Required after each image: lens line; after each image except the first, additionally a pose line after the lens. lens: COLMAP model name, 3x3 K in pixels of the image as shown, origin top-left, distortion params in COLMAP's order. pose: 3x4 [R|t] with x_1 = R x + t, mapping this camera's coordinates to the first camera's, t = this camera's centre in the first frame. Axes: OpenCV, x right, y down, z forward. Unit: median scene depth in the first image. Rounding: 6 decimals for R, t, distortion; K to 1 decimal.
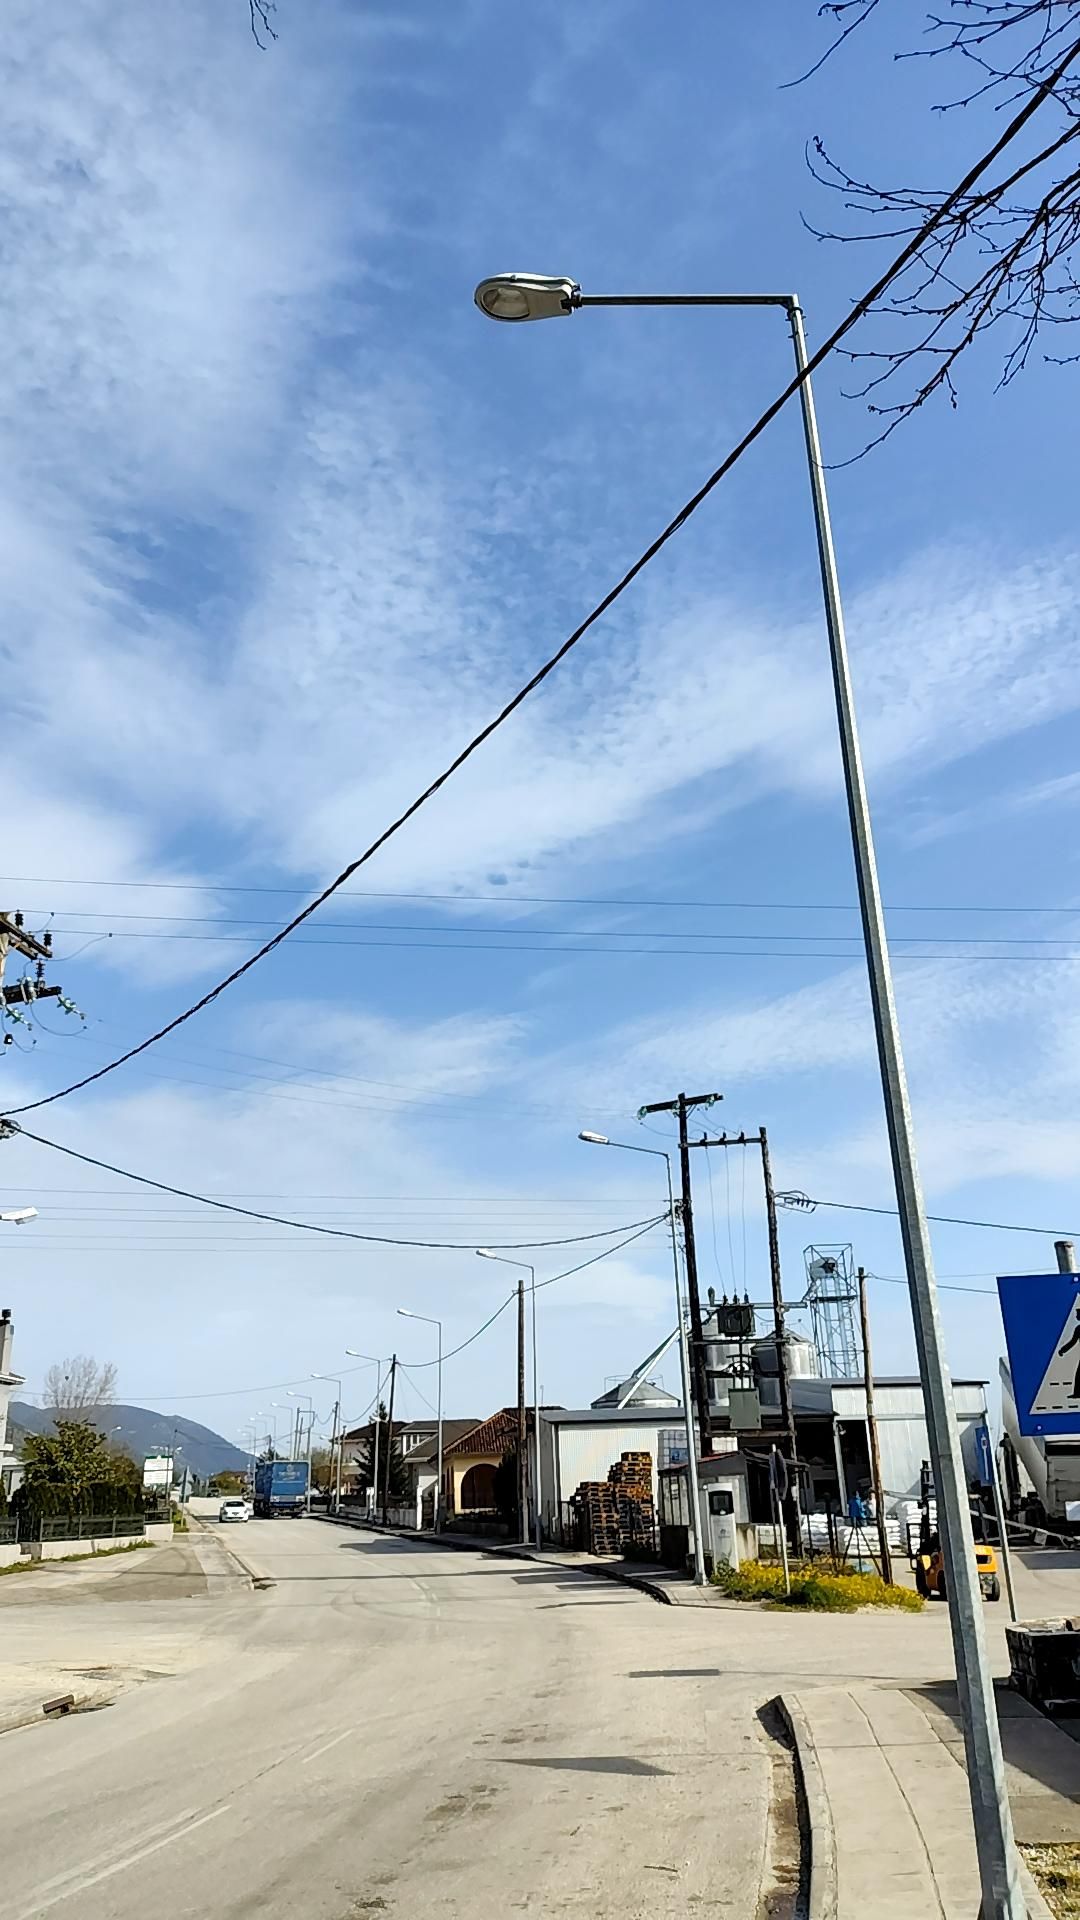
lens RADIAL K [[1289.2, 0, 569.4], [0, 1289.2, 935.6], [0, 0, 1]] dist [0.007053, -0.002493]
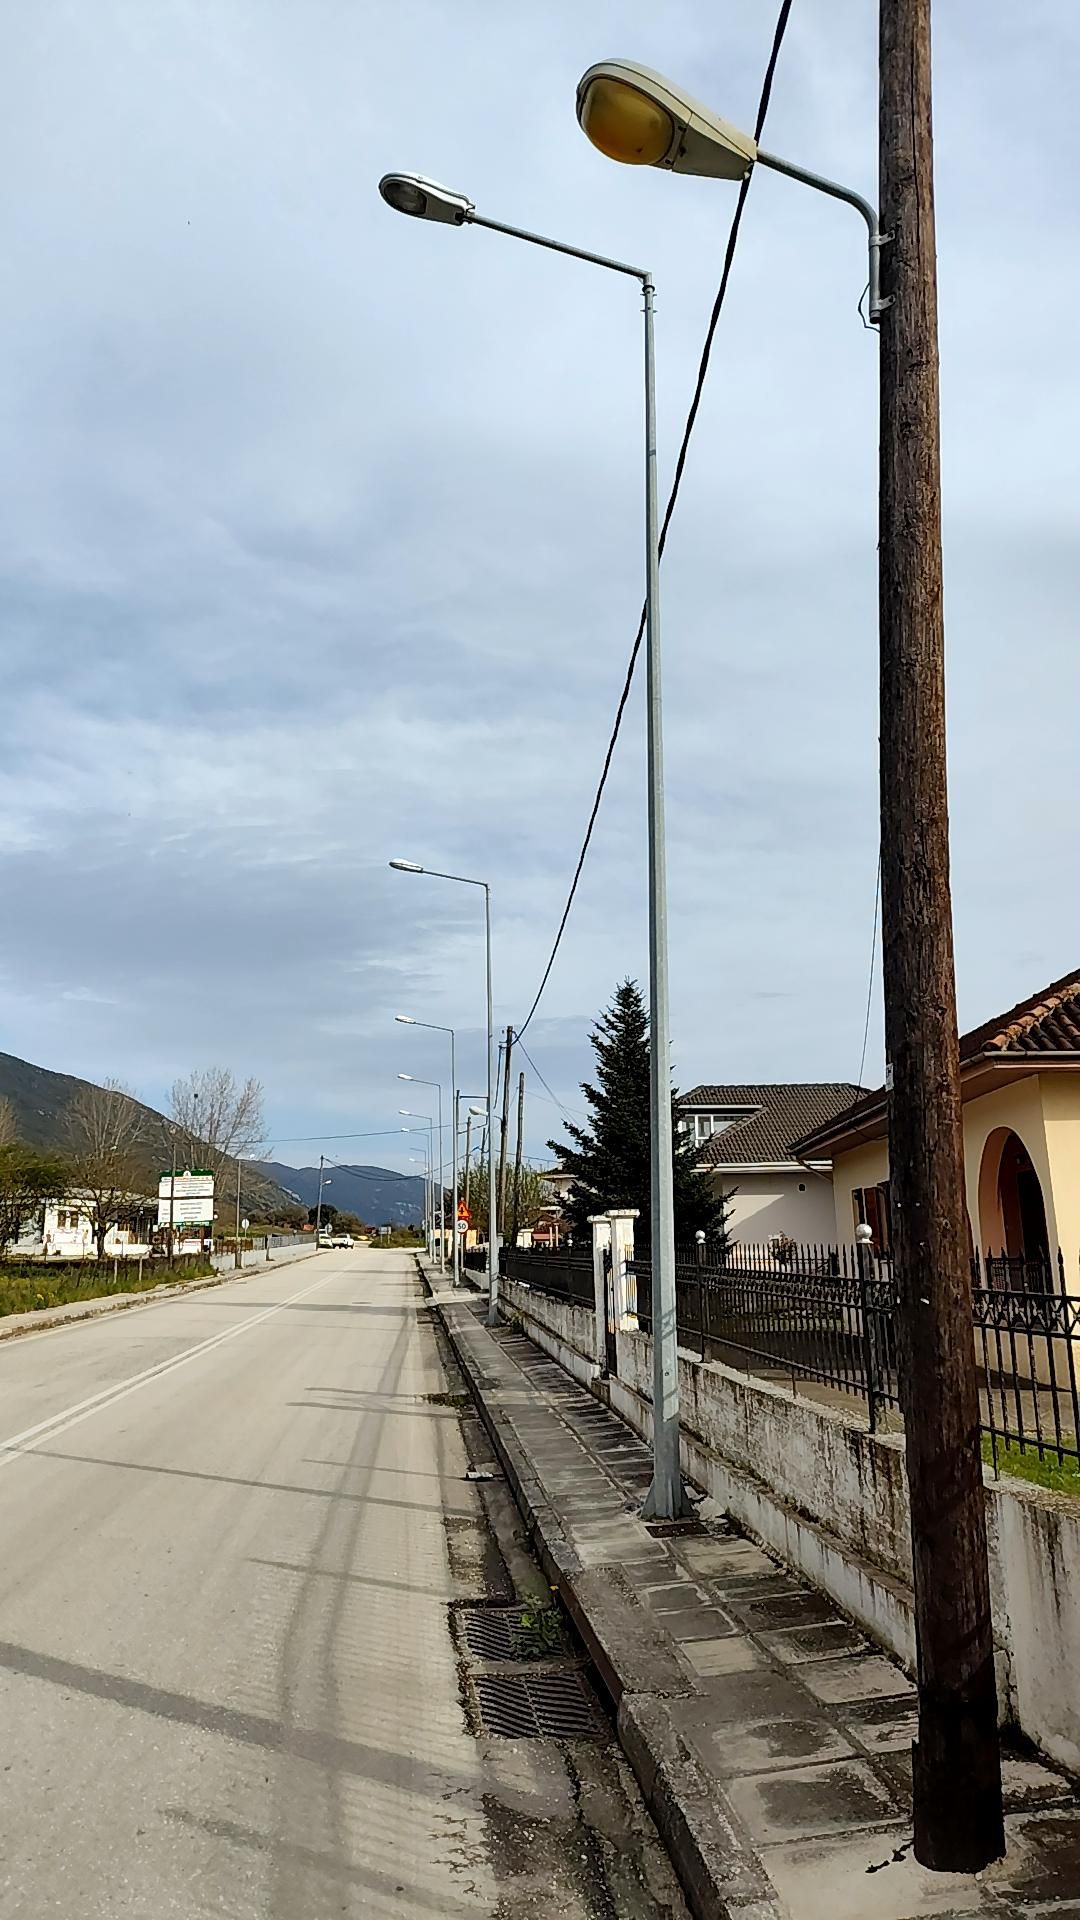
lens RADIAL K [[1289.2, 0, 569.4], [0, 1289.2, 935.6], [0, 0, 1]] dist [0.007053, -0.002493]
pose [[0.986375, -0.016867, -0.163645, -0.258674], [0.043930, 0.985614, 0.163202, 0.719988], [0.158538, -0.168167, 0.972926, 1.666511]]
